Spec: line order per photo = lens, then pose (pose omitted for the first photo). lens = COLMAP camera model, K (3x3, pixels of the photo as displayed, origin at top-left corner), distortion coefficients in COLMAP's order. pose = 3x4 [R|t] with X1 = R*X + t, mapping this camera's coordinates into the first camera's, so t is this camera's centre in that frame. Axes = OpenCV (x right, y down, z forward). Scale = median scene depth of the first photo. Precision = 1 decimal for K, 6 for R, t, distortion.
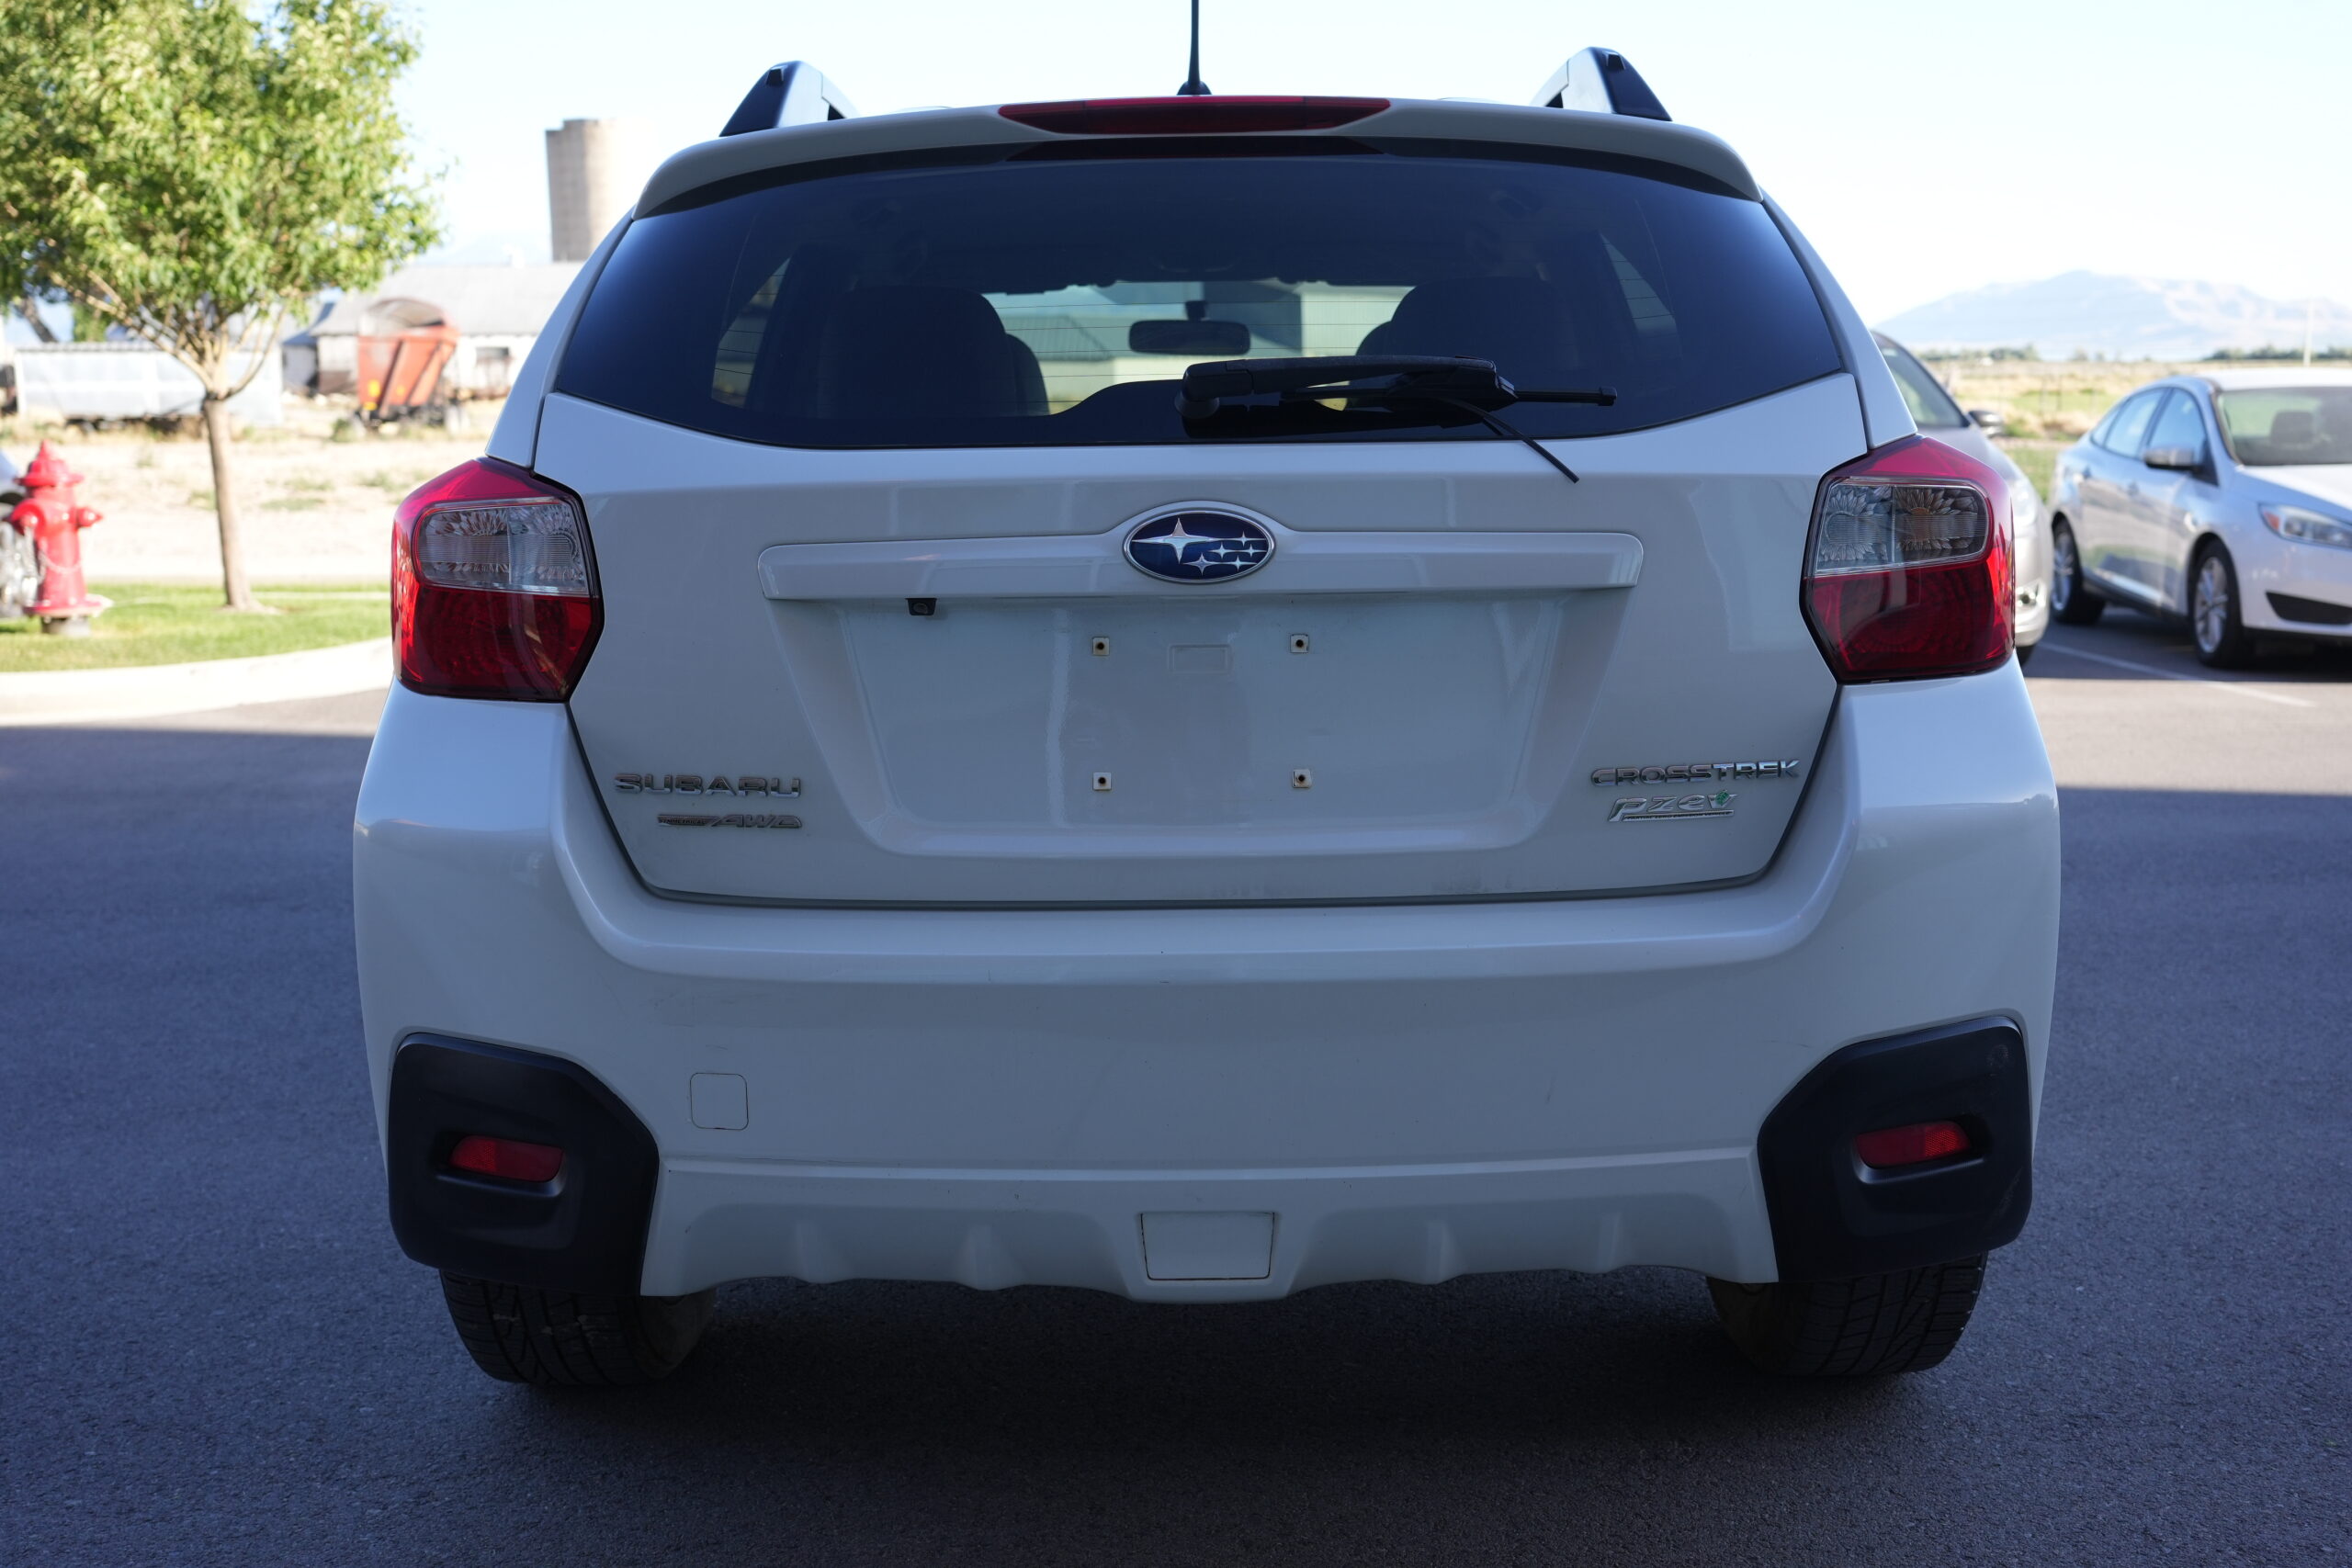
lens RADIAL K [[2260.9, 0, 1176.0], [0, 2260.9, 784.0], [0, 0, 1]] dist [-0.008679, 0.007143]
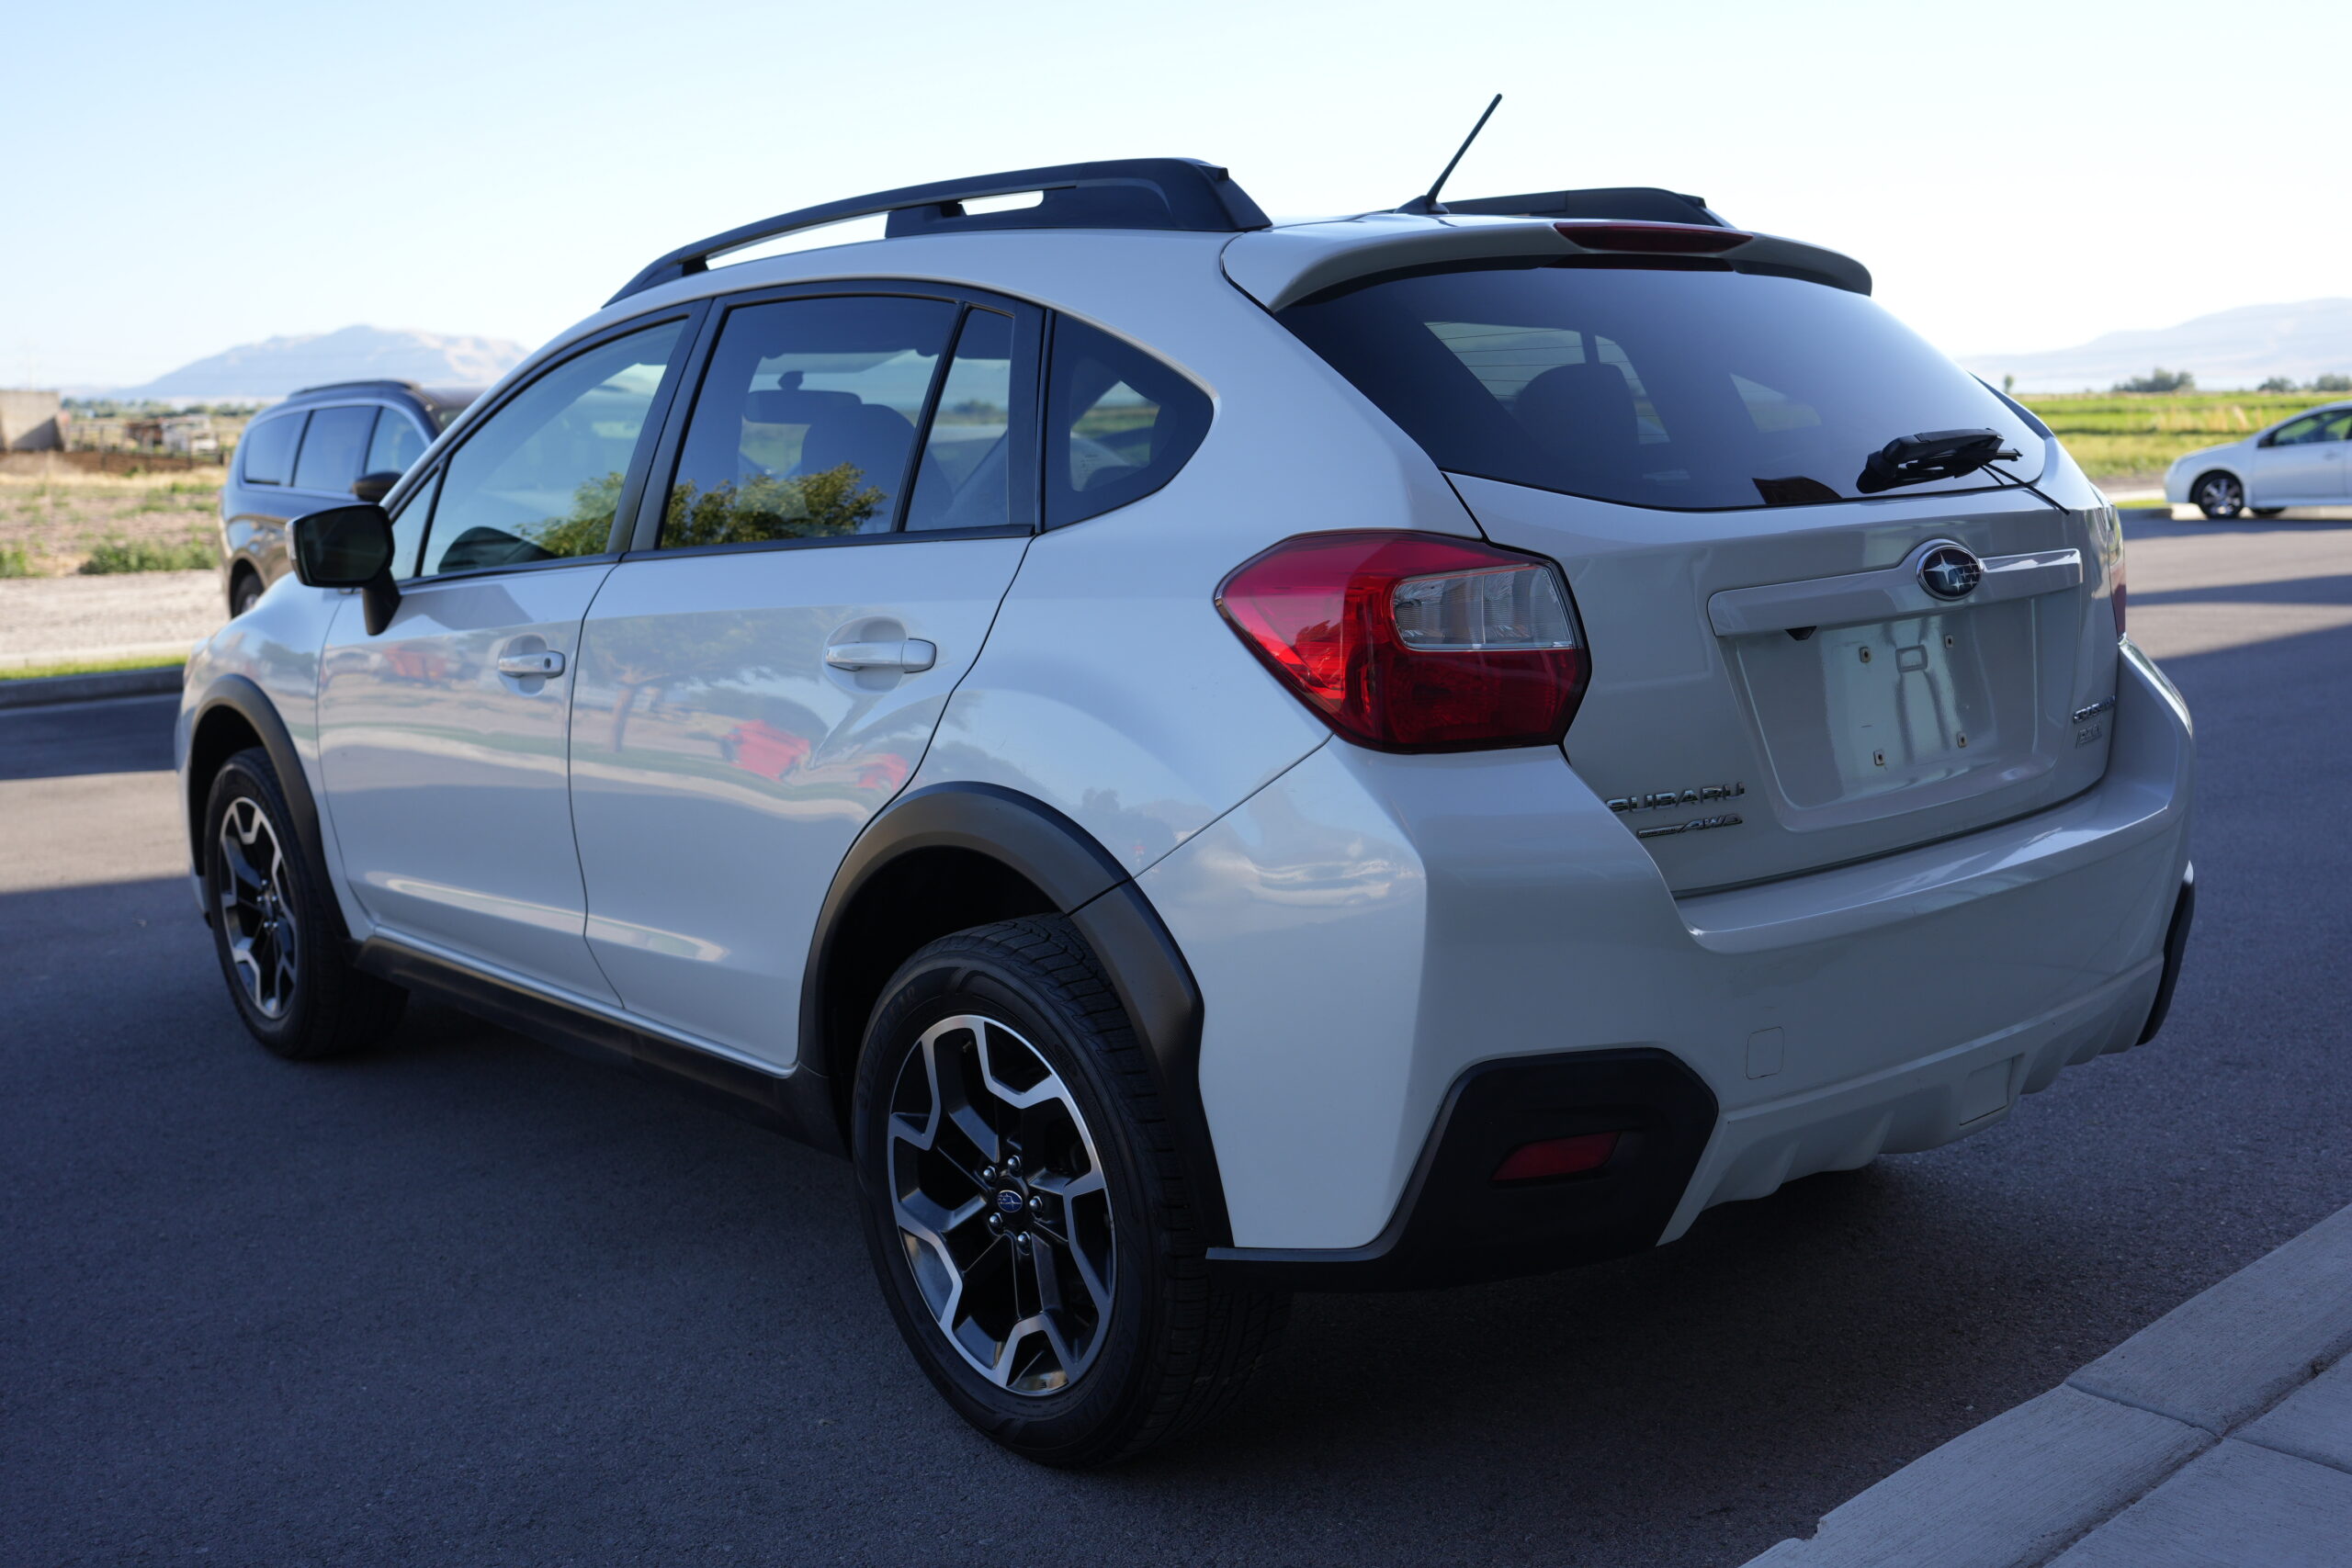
lens RADIAL K [[2262.7, 0, 1171.9], [0, 2262.7, 796.9], [0, 0, 1]] dist [-0.008172, 0.000573]
pose [[0.761541, -0.117063, 0.637457, -0.843434], [0.128240, 0.991324, 0.028844, -0.049705], [-0.635303, 0.059781, 0.769946, 0.186862]]
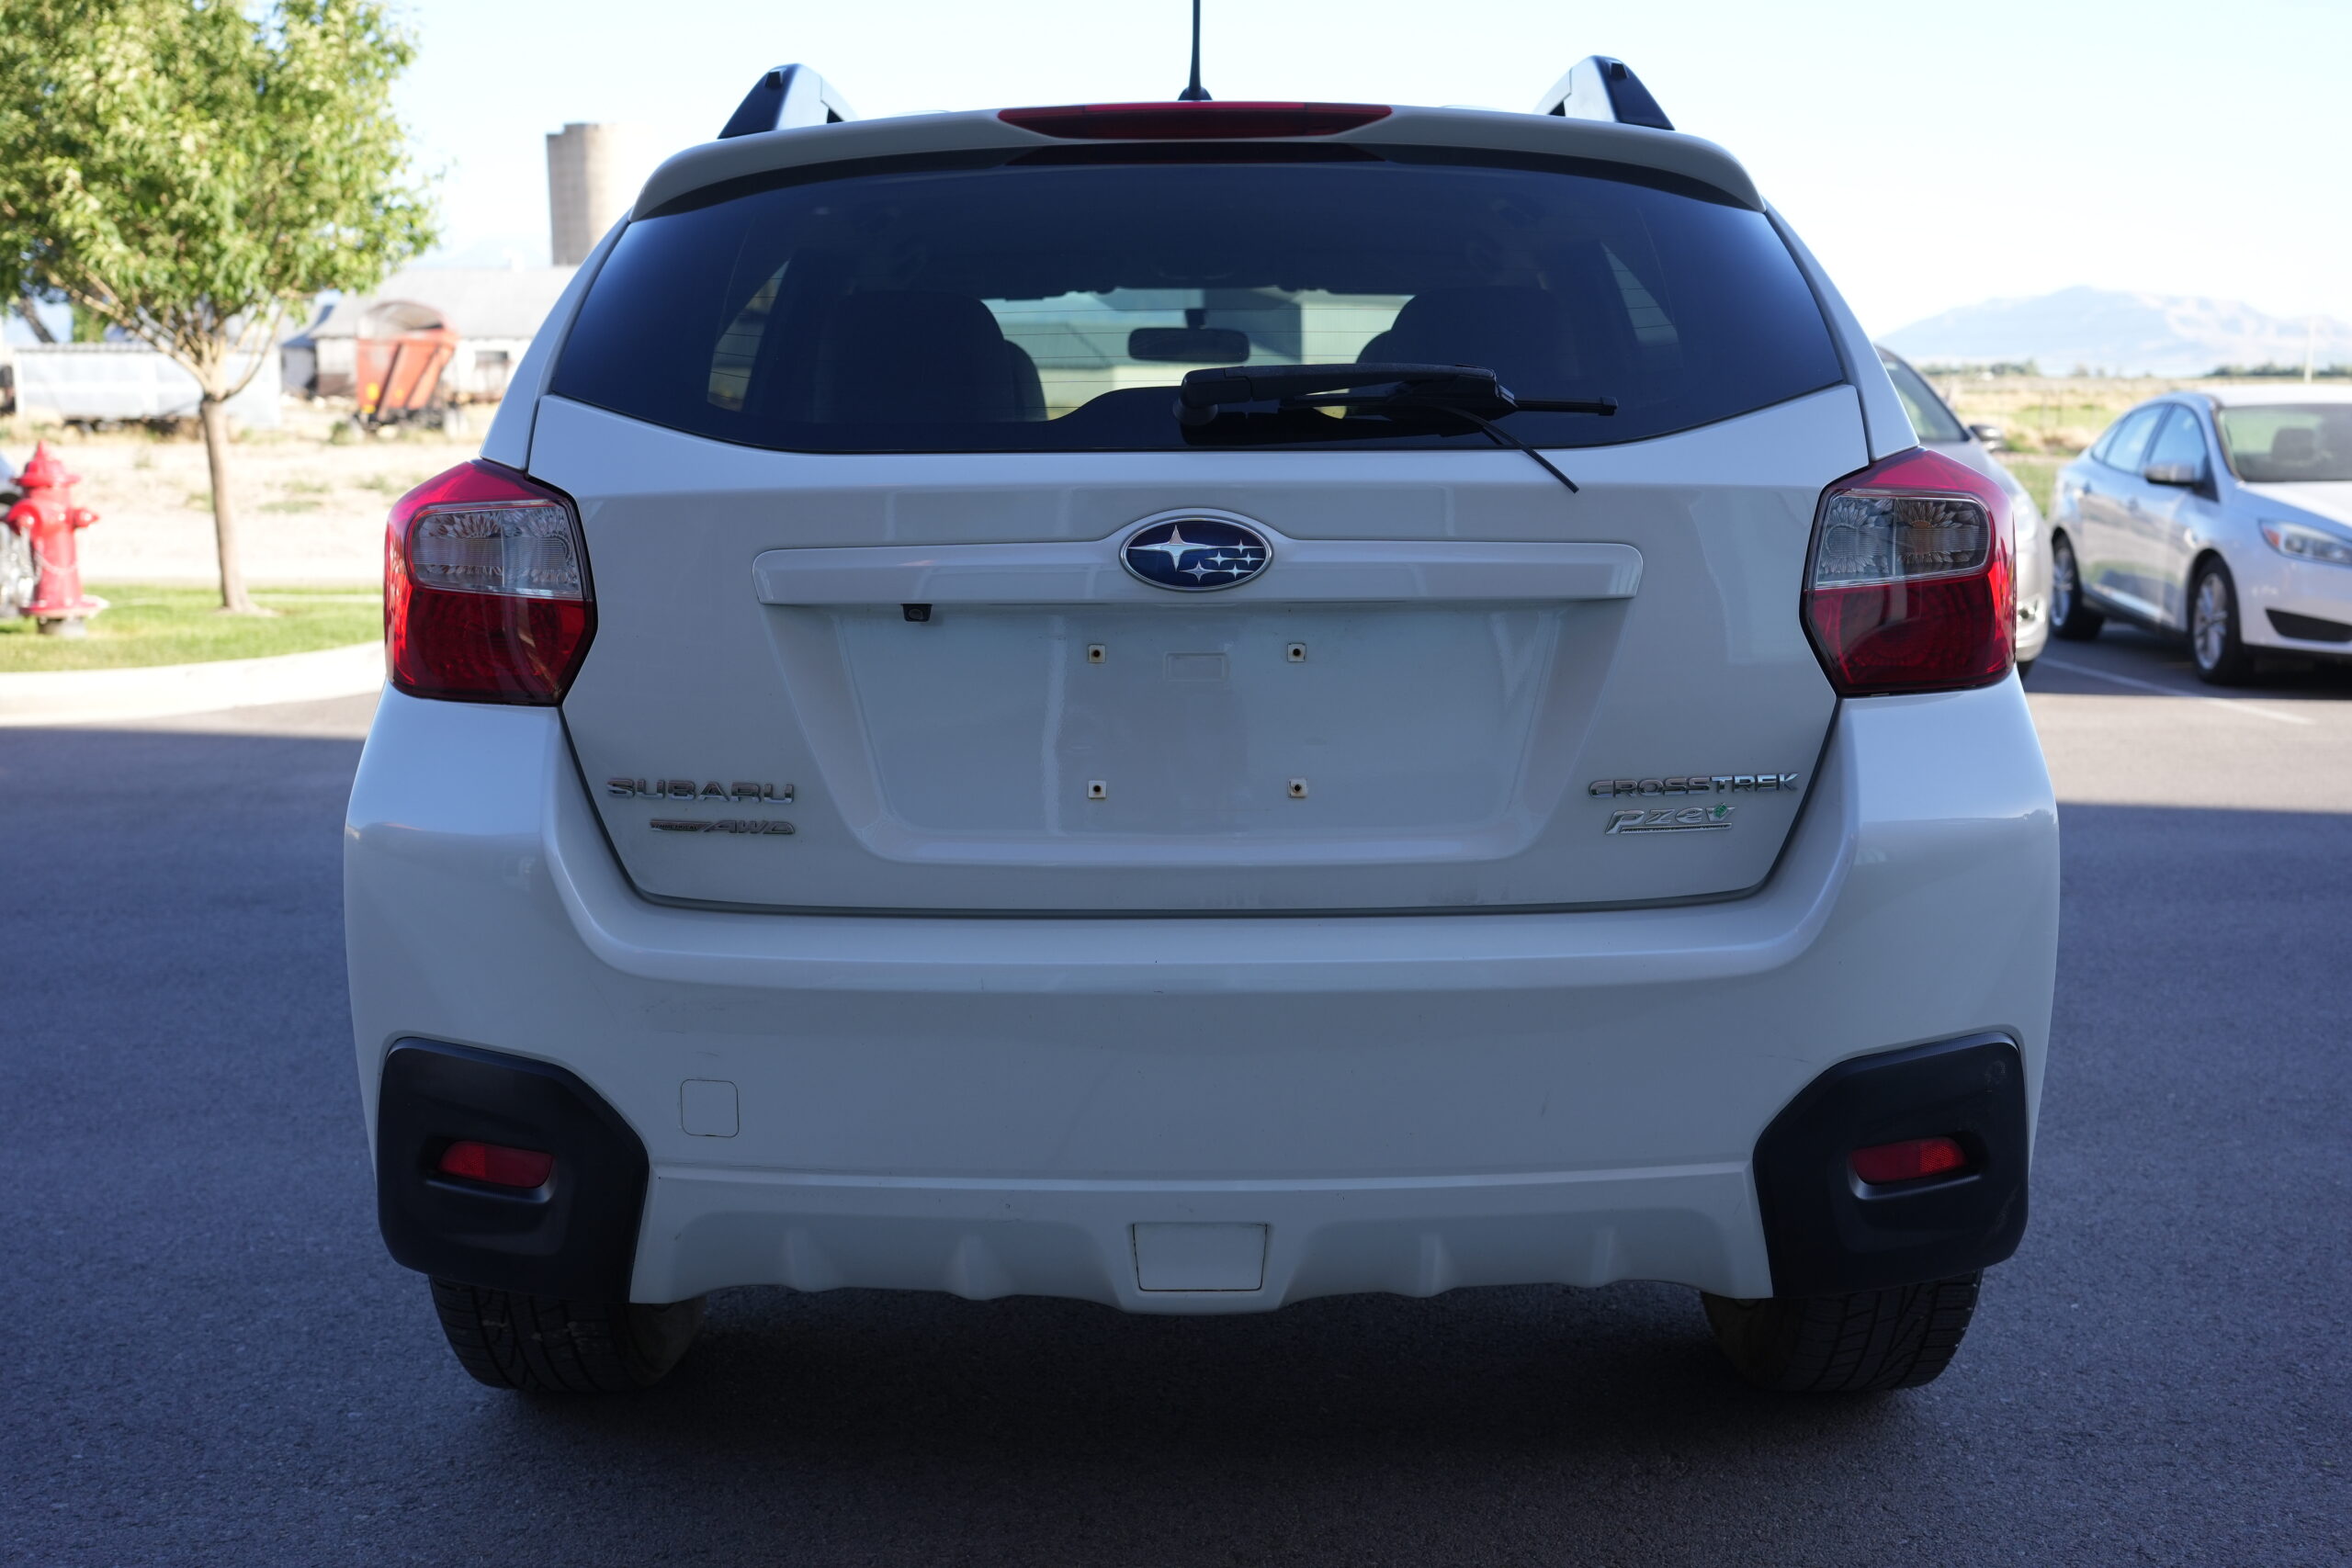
lens RADIAL K [[2262.7, 0, 1171.9], [0, 2262.7, 796.9], [0, 0, 1]] dist [-0.008172, 0.000573]
pose [[0.999973, 0.007319, -0.000283, 0.000400], [-0.007318, 0.999972, 0.001611, 0.000116], [0.000295, -0.001609, 0.999999, 0.003202]]
